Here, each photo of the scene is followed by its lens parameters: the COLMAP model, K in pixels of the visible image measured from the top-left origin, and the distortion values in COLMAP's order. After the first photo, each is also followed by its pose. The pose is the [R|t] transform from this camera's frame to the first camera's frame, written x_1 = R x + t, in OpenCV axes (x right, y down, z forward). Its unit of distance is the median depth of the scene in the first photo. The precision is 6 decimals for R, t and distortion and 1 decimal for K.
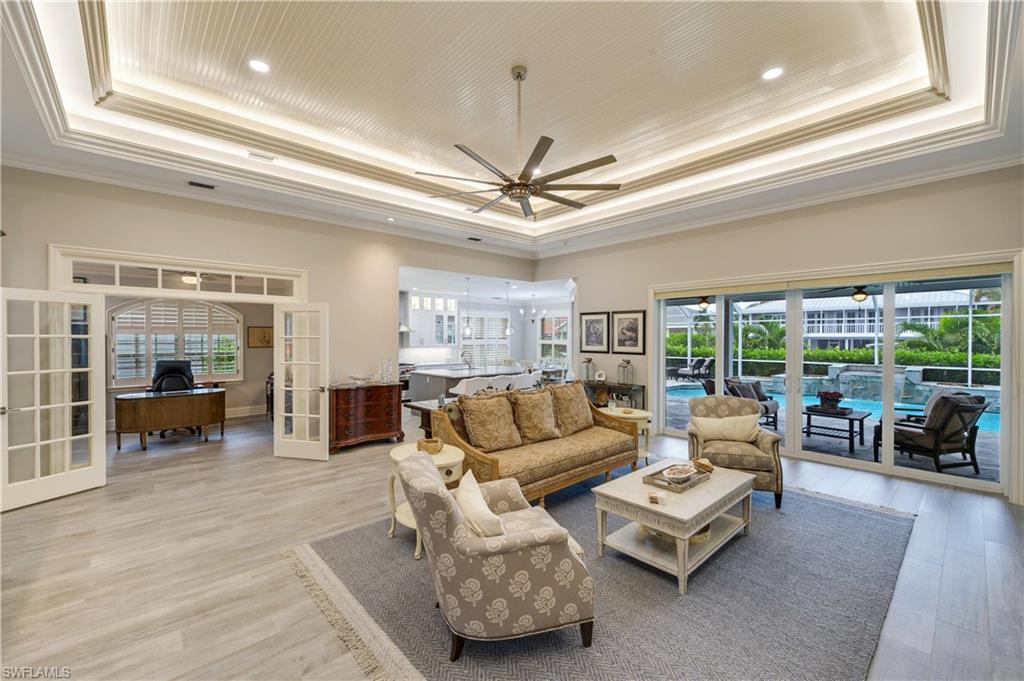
lens RADIAL K [[414.6, 0, 512.0], [0, 414.6, 340.5], [0, 0, 1]] dist [0.018977, -0.000240]
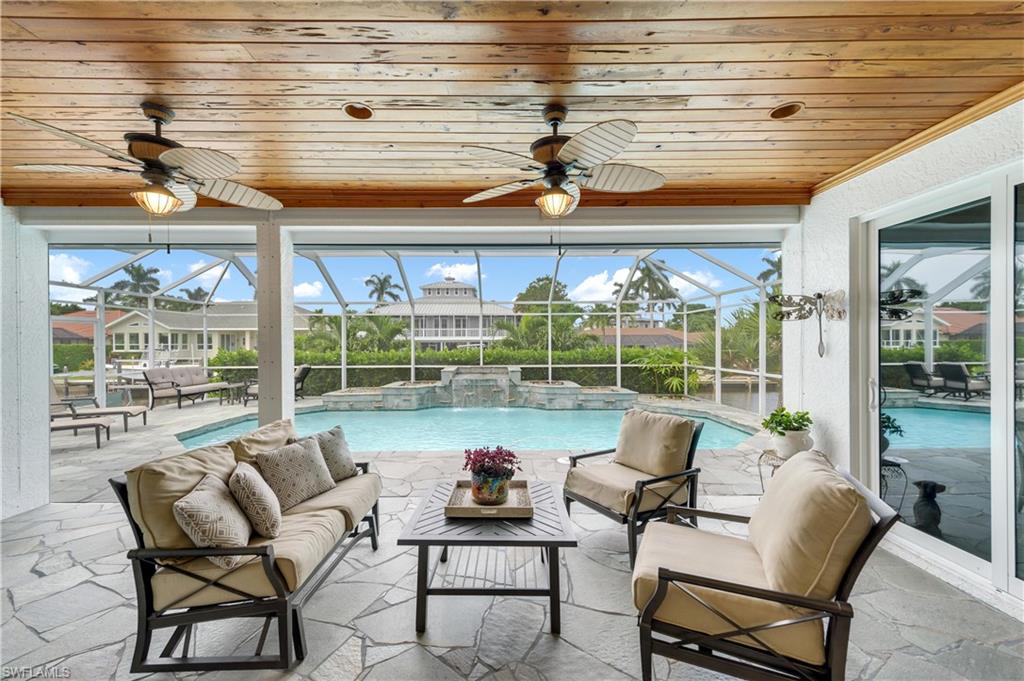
lens RADIAL K [[407.0, 0, 506.1], [0, 407.0, 343.0], [0, 0, 1]] dist [0.015637, -0.000169]
pose [[0.666269, -0.004695, 0.745696, 0.456285], [0.009552, 0.999952, -0.002238, 0.021464], [-0.745650, 0.008614, 0.666282, 0.693407]]
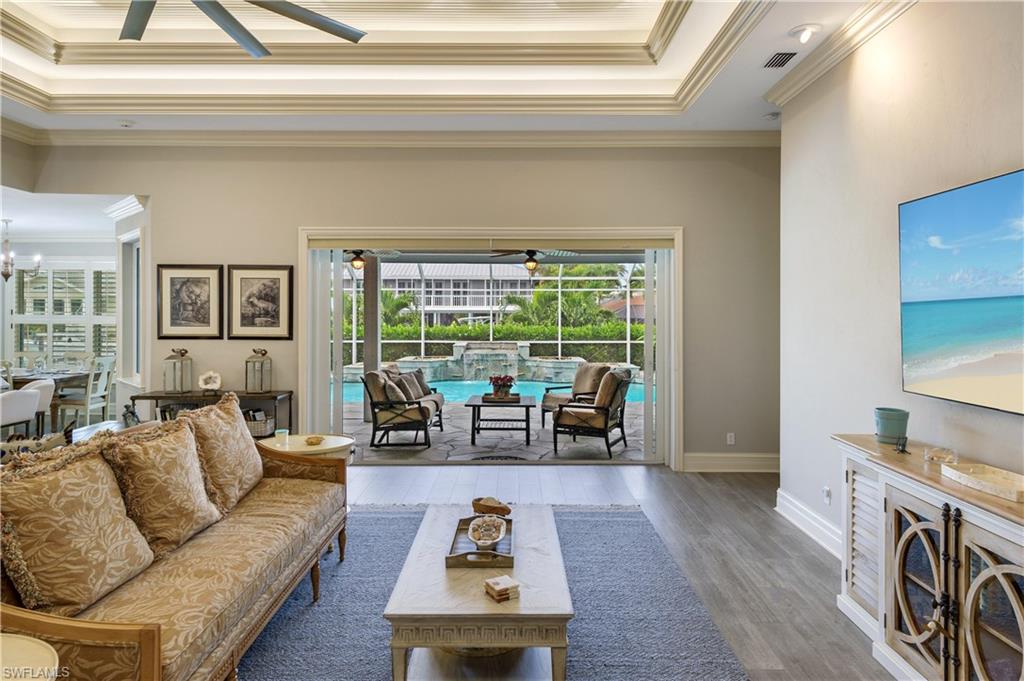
lens RADIAL K [[599.9, 0, 508.9], [0, 599.9, 312.7], [0, 0, 1]] dist [0.017987, -0.003458]
pose [[0.682398, -0.001306, 0.730980, -0.099444], [0.003918, 0.999991, -0.001871, -0.001964], [-0.730970, 0.004141, 0.682397, 0.164487]]
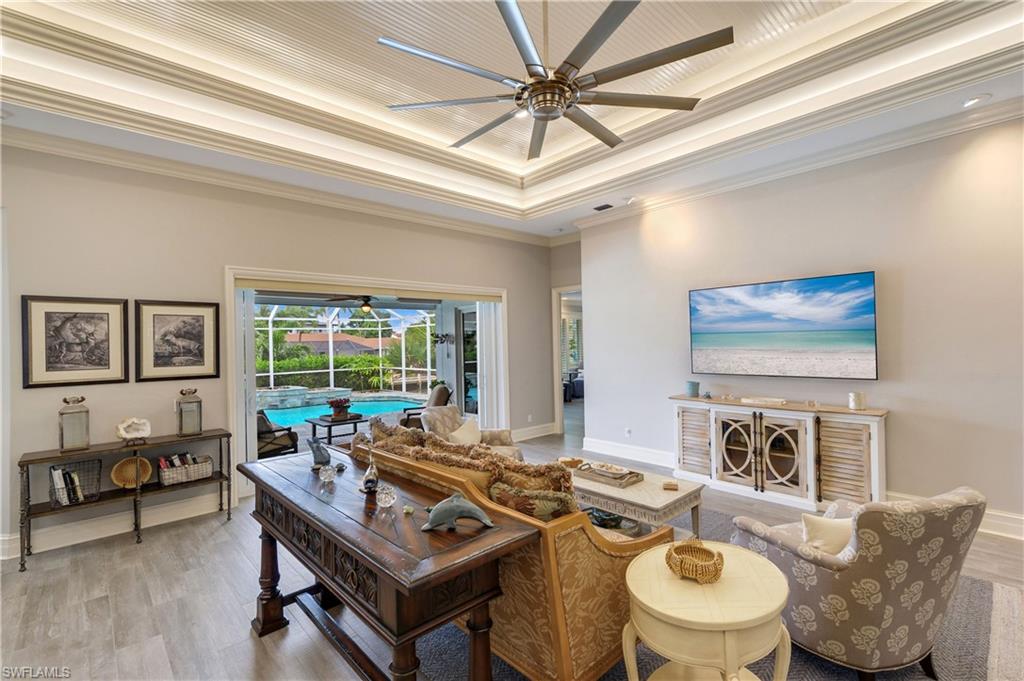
lens RADIAL K [[461.1, 0, 508.3], [0, 461.1, 341.2], [0, 0, 1]] dist [0.020543, -0.000026]
pose [[0.001793, 0.001677, 0.999997, -0.339779], [0.029038, 0.999577, -0.001729, -0.004725], [-0.999577, 0.029041, 0.001743, 0.550651]]
